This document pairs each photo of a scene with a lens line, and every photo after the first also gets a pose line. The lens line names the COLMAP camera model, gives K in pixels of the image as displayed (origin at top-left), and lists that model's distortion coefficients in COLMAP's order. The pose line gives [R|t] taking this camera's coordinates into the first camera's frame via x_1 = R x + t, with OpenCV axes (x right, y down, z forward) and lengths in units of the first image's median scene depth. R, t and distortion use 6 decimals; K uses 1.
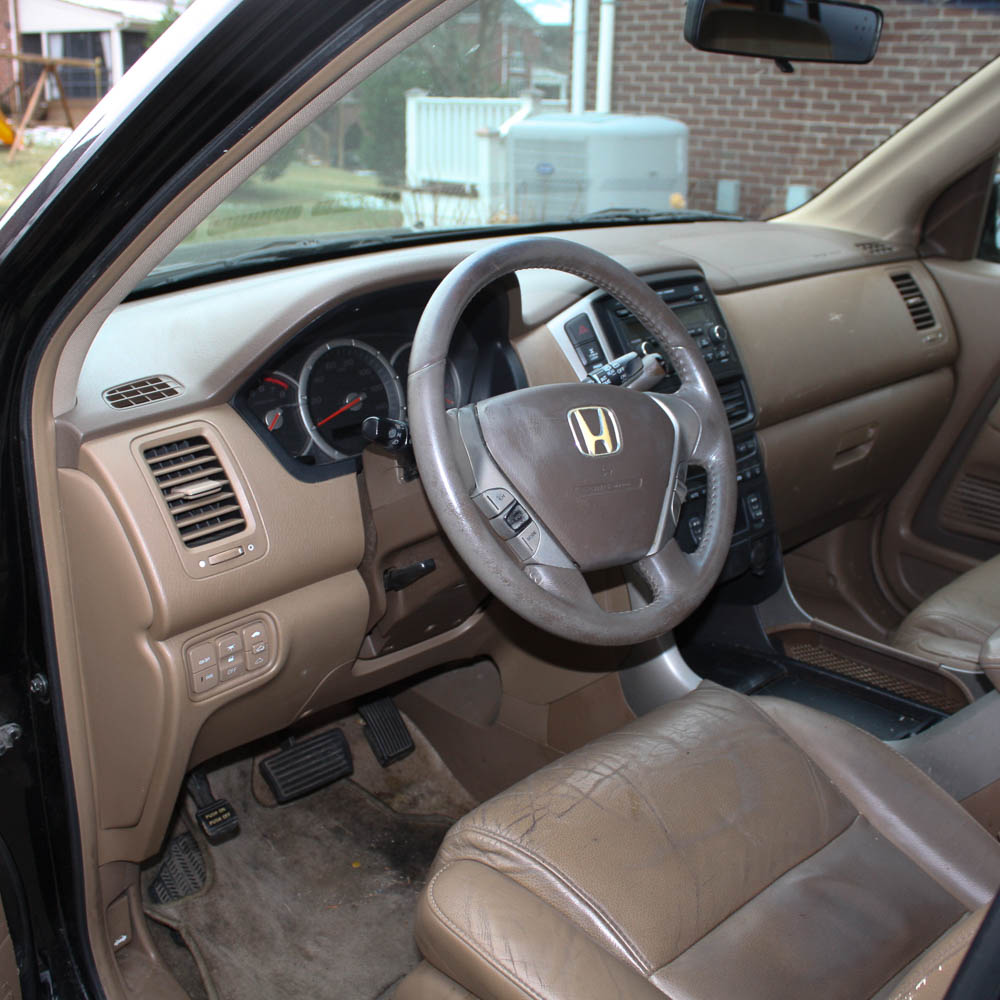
lens RADIAL K [[1368.2, 0, 537.3], [0, 1368.2, 500.1], [0, 0, 1]] dist [-0.150606, 0.128411]
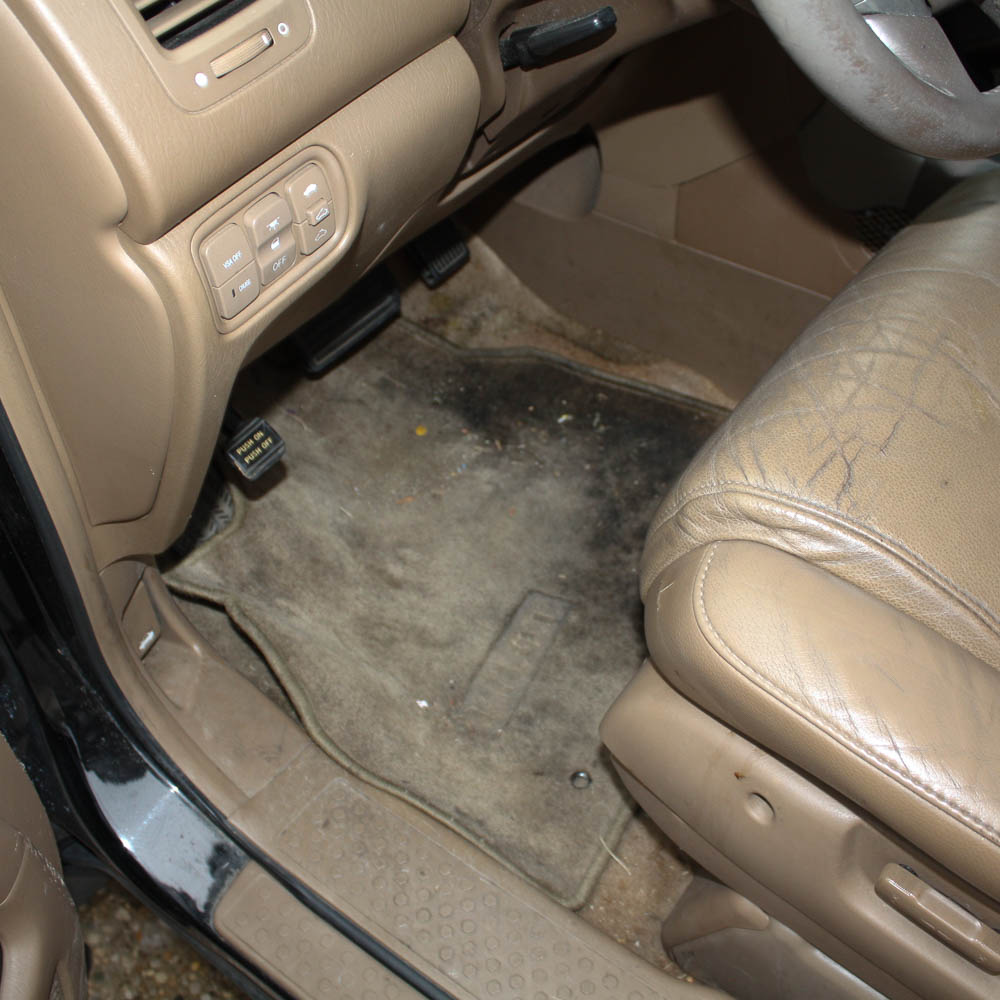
lens RADIAL K [[1288.8, 0, 500.0], [0, 1288.8, 500.0], [0, 0, 1]] dist [-0.163210, 0.125359]
pose [[0.991777, -0.121282, 0.040867, -0.162742], [0.089078, 0.883435, 0.460009, -0.017762], [-0.091894, -0.452586, 0.886973, 0.471877]]
